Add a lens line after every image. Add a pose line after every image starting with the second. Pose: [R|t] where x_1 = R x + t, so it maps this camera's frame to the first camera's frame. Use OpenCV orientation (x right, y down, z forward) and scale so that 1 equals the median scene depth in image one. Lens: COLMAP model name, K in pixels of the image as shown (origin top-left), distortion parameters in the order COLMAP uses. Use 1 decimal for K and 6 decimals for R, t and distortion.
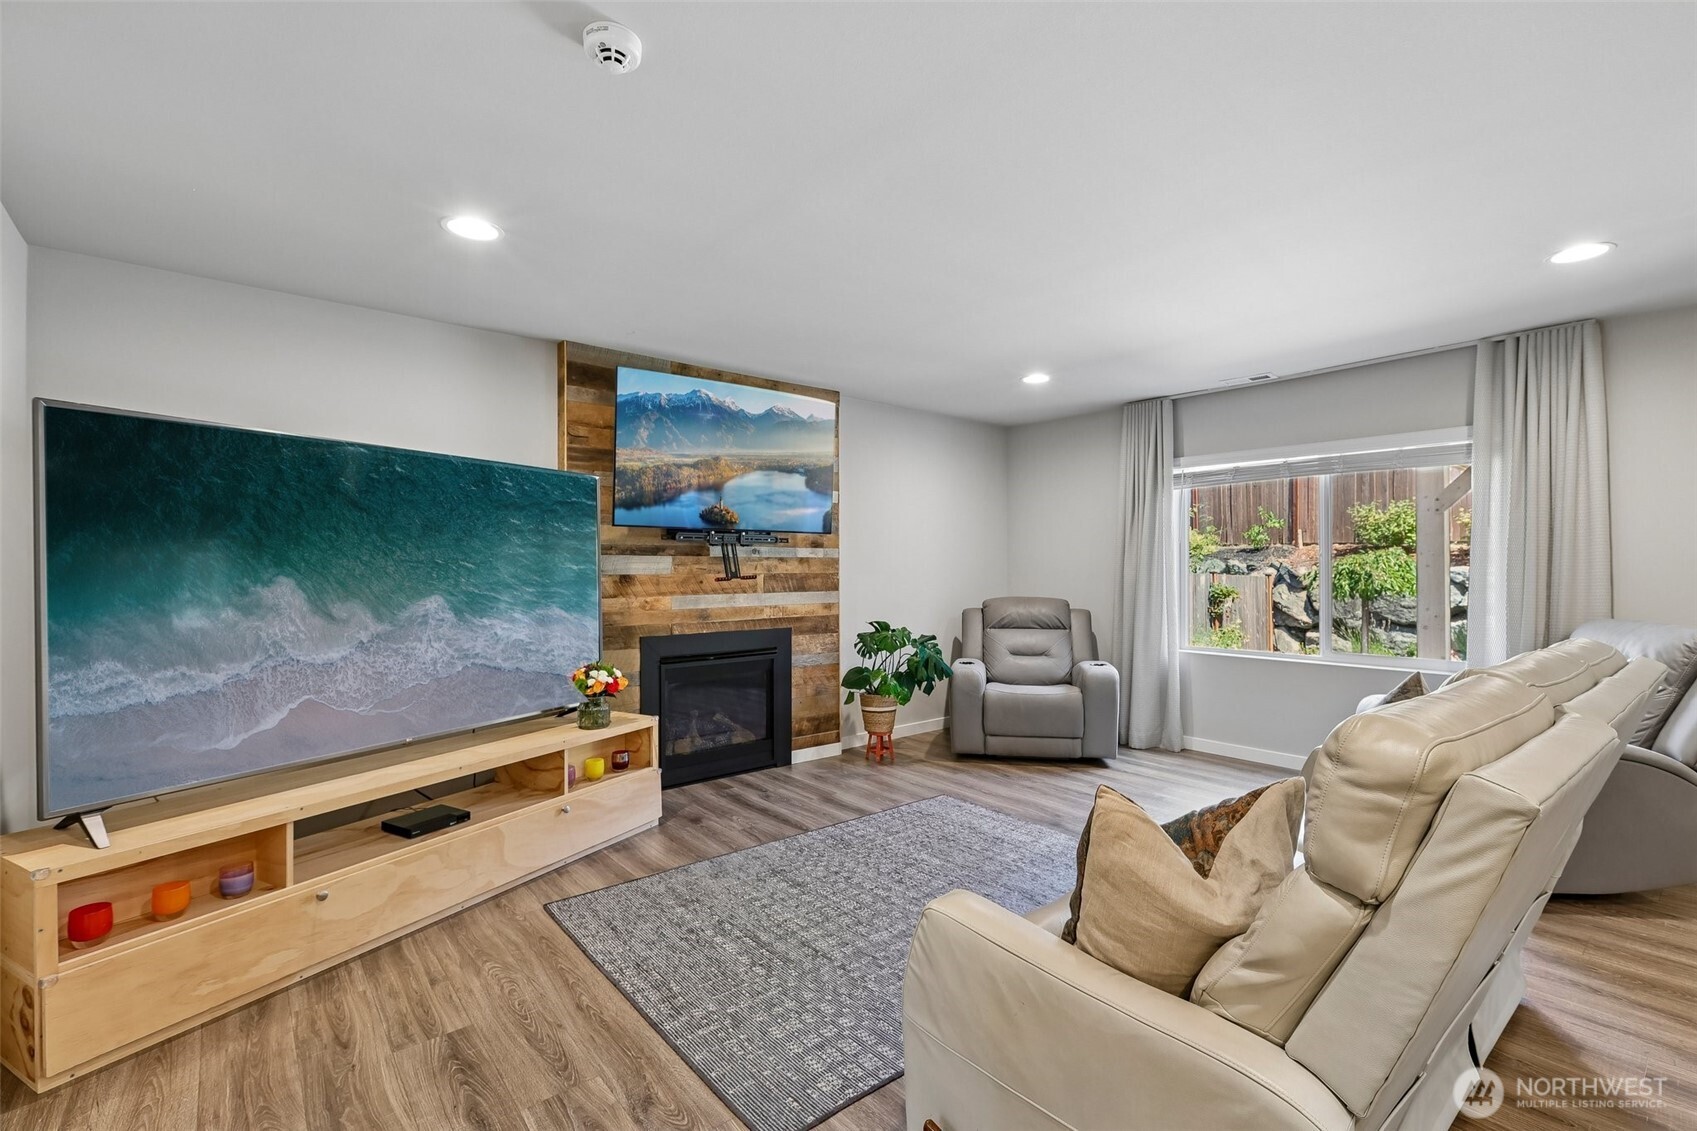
lens RADIAL K [[750.8, 0, 857.6], [0, 750.8, 565.6], [0, 0, 1]] dist [-0.000126, 0.001373]
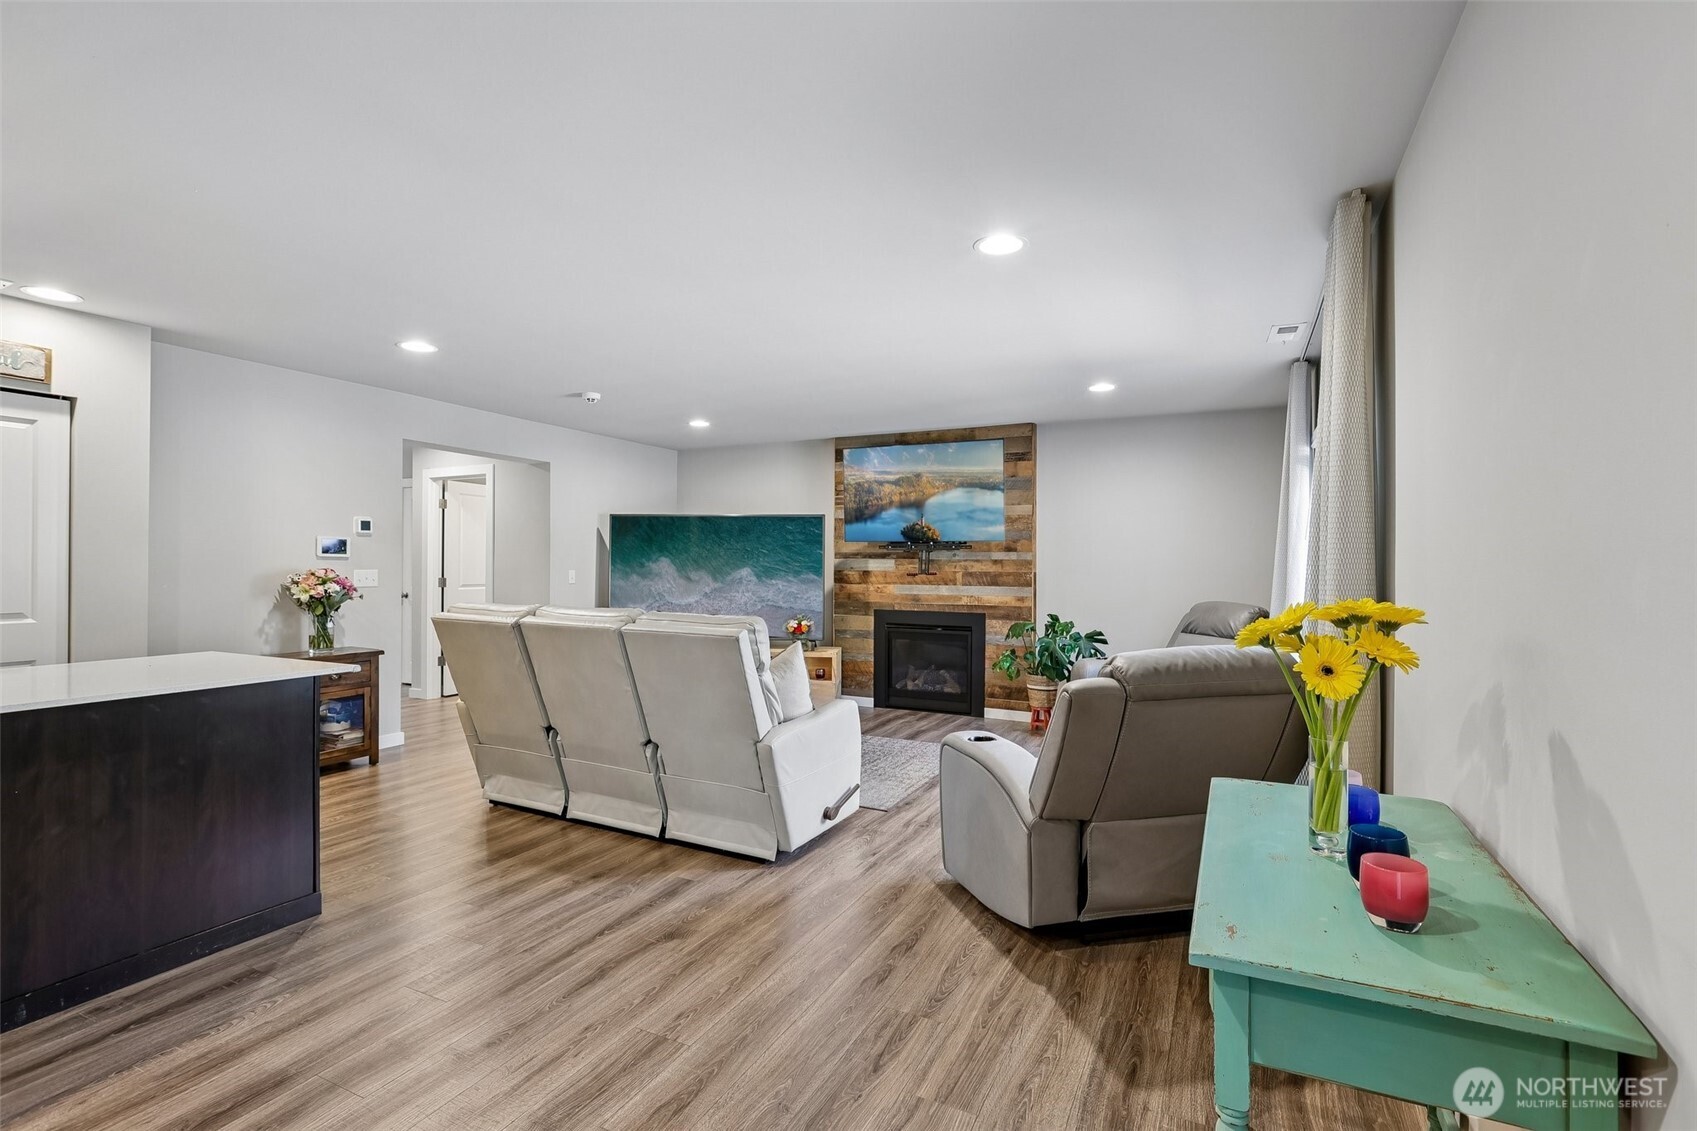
lens RADIAL K [[772.7, 0, 853.0], [0, 772.7, 564.8], [0, 0, 1]] dist [-0.001280, 0.000592]
pose [[0.397218, 0.004236, -0.917714, 1.131149], [-0.005926, 0.999980, 0.002051, -0.003399], [0.917705, 0.004624, 0.397236, 0.273510]]
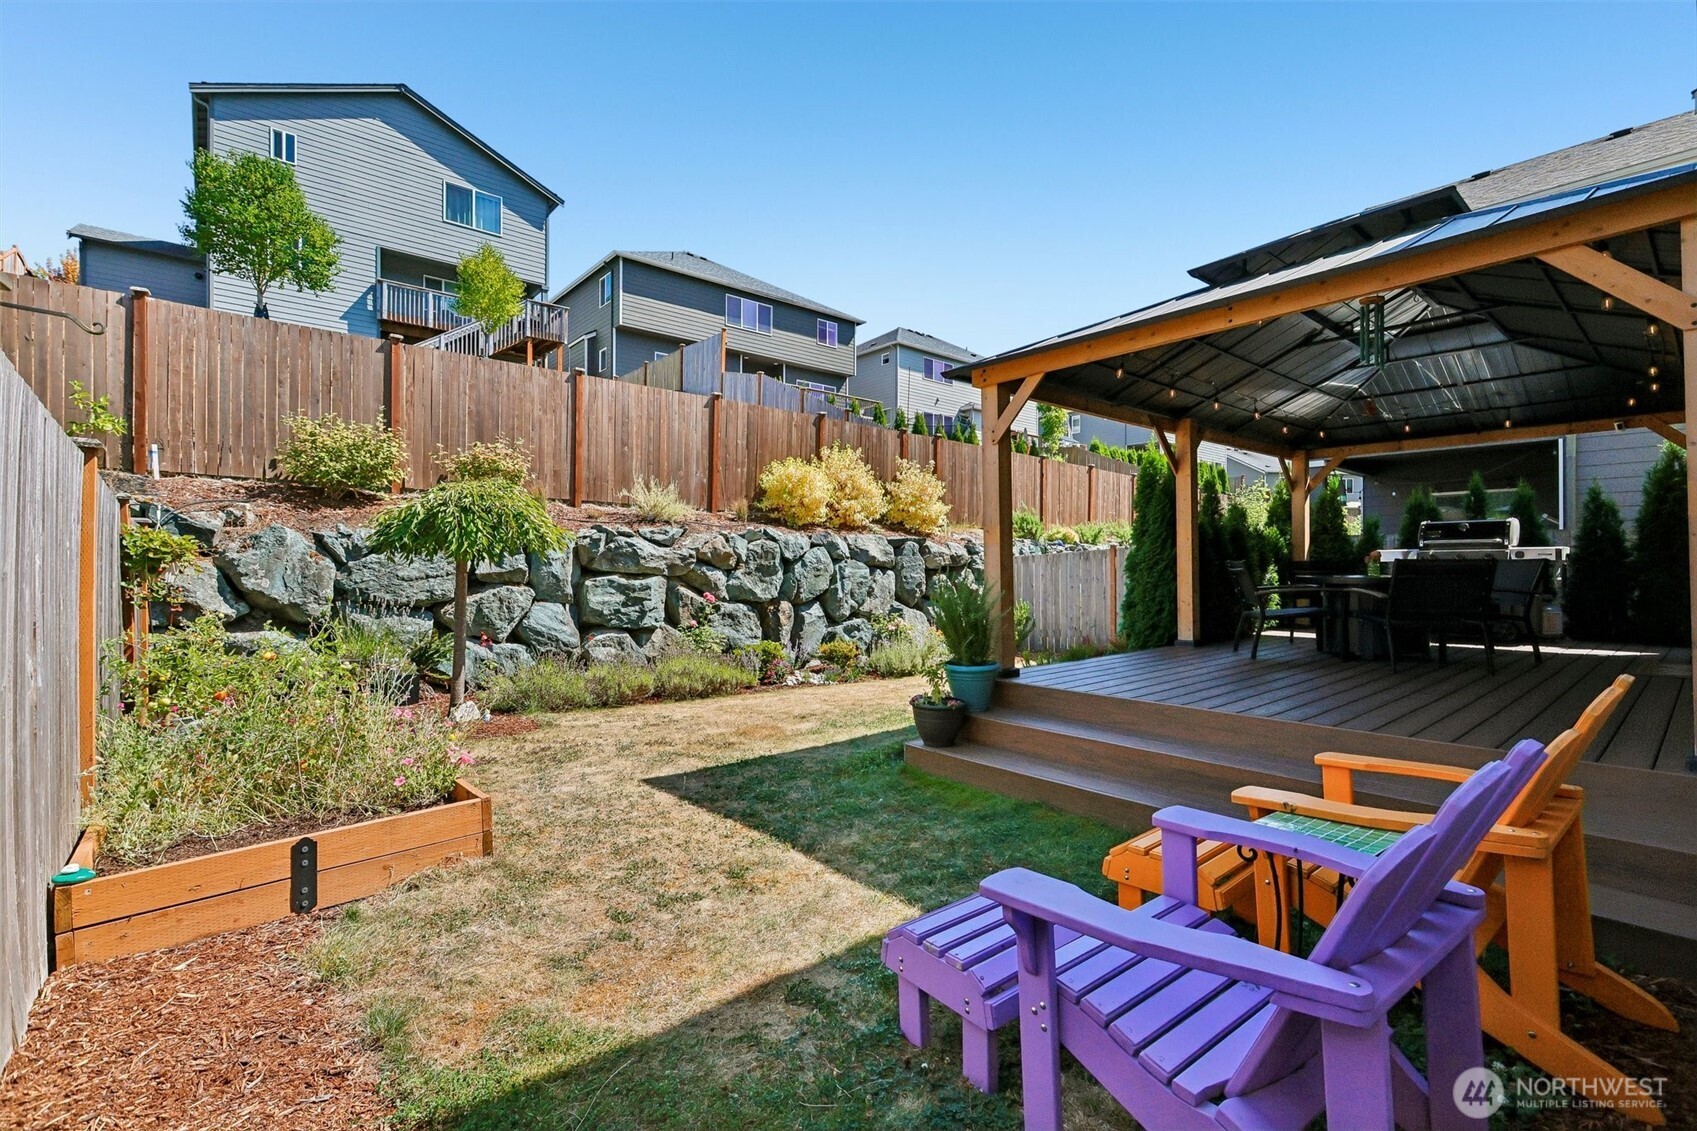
lens RADIAL K [[763.0, 0, 853.1], [0, 763.0, 560.5], [0, 0, 1]] dist [-0.000543, 0.000327]
pose [[-0.014532, 0.011429, 0.999829, 0.157854], [-0.001332, 0.999934, -0.011449, 0.128463], [-0.999894, -0.001498, -0.014516, 1.716514]]
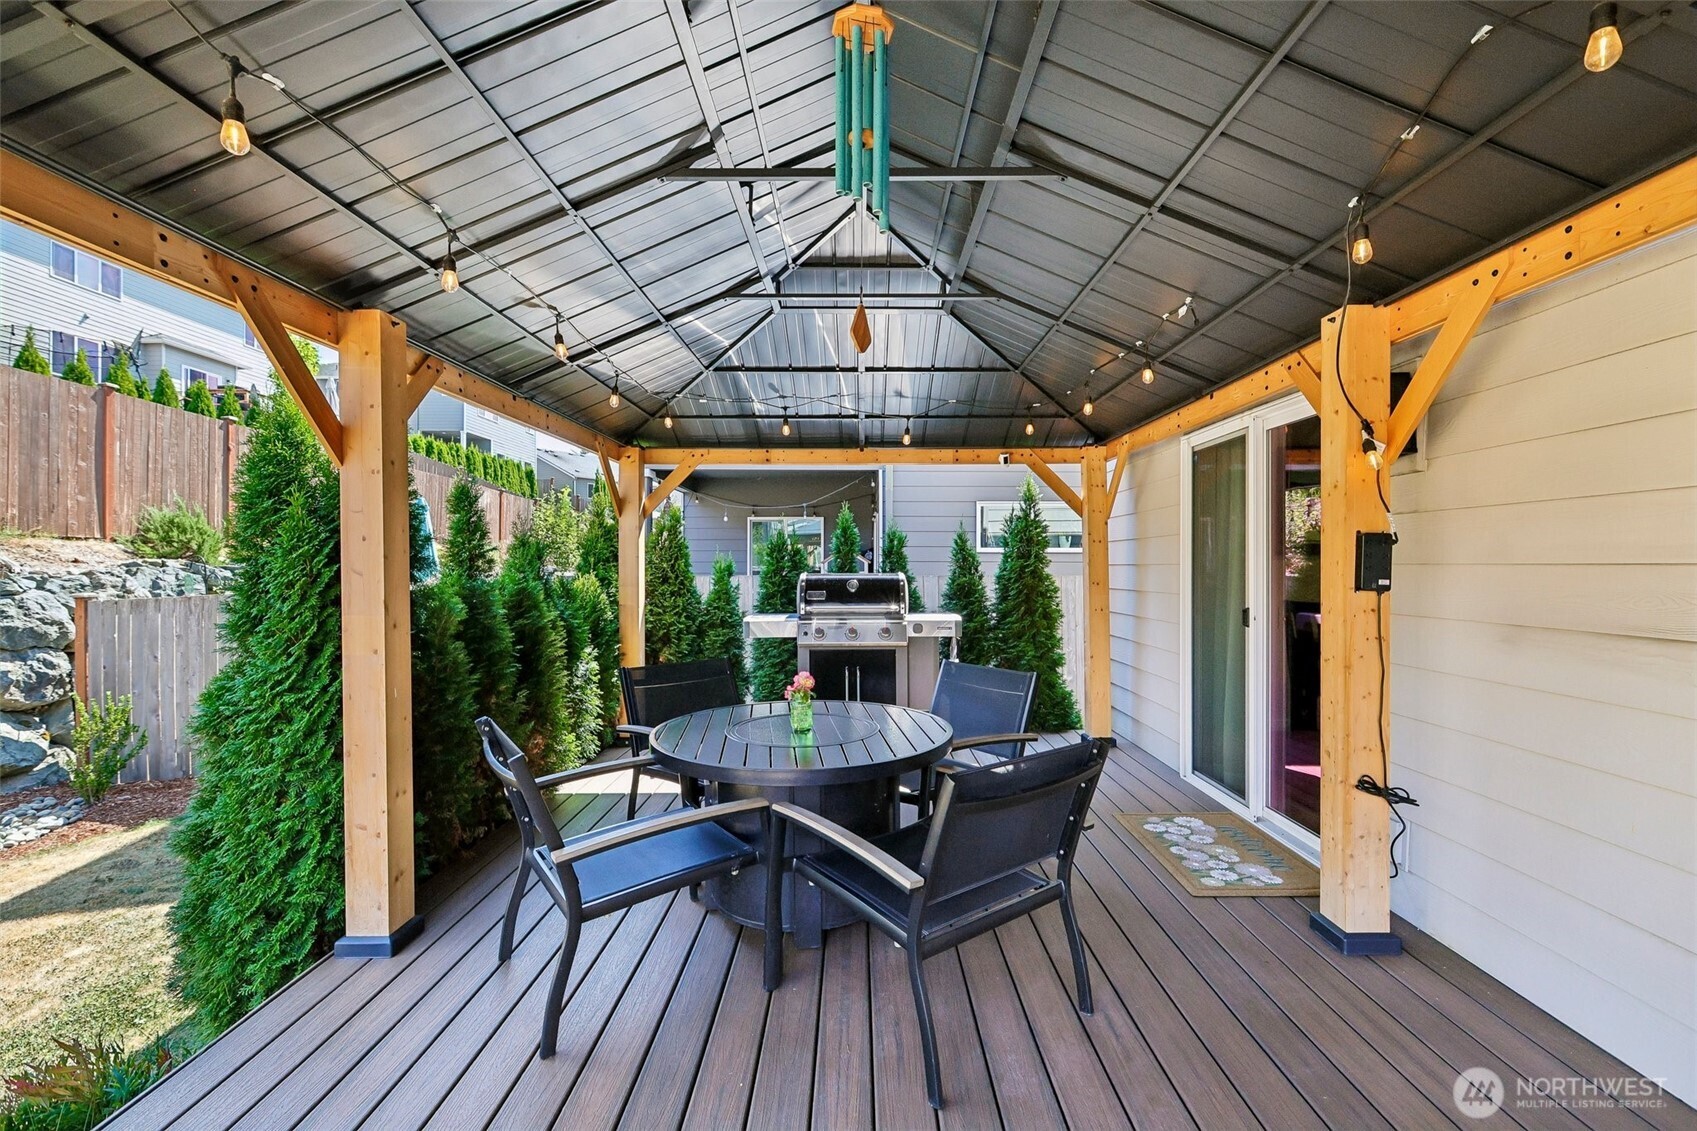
lens RADIAL K [[750.8, 0, 857.6], [0, 750.8, 565.6], [0, 0, 1]] dist [-0.000126, 0.001373]
pose [[-0.764776, 0.001198, 0.644295, 1.103934], [0.001213, 0.999999, -0.000421, 0.001991], [-0.644295, 0.000460, -0.764777, 1.190946]]
